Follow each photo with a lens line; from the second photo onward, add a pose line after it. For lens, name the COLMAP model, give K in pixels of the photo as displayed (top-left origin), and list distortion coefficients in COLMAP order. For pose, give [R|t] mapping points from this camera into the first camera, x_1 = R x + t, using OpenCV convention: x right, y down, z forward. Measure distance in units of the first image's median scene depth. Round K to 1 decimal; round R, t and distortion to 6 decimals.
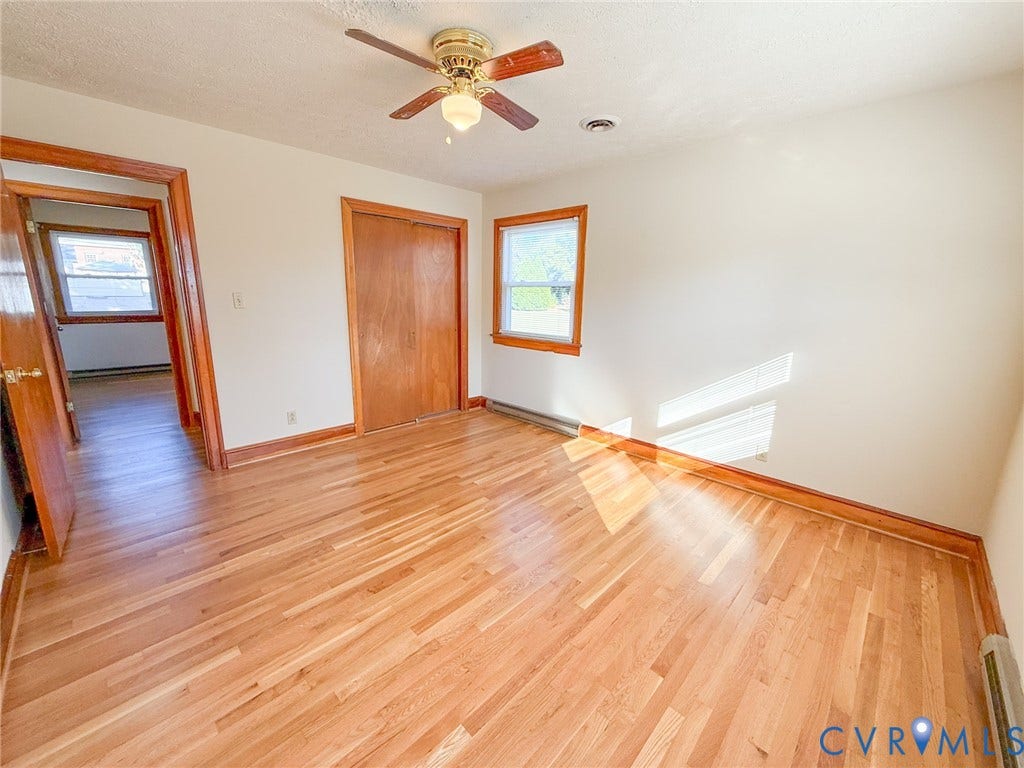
lens RADIAL K [[409.1, 0, 510.5], [0, 409.1, 382.7], [0, 0, 1]] dist [0.001445, 0.000083]
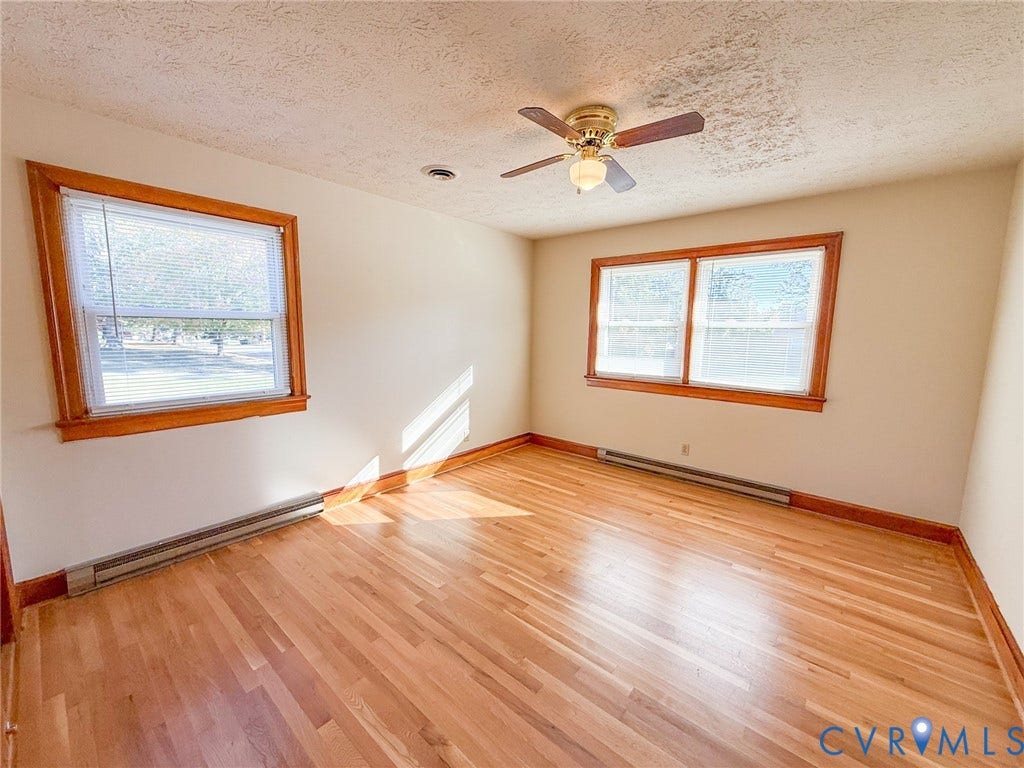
lens RADIAL K [[403.7, 0, 512.0], [0, 403.7, 384.0], [0, 0, 1]] dist [0.001440, 0.000082]
pose [[-0.071772, -0.153859, 0.985483, -0.625121], [0.197854, 0.966201, 0.165258, -0.169410], [-0.977601, 0.206842, -0.038905, 0.676186]]
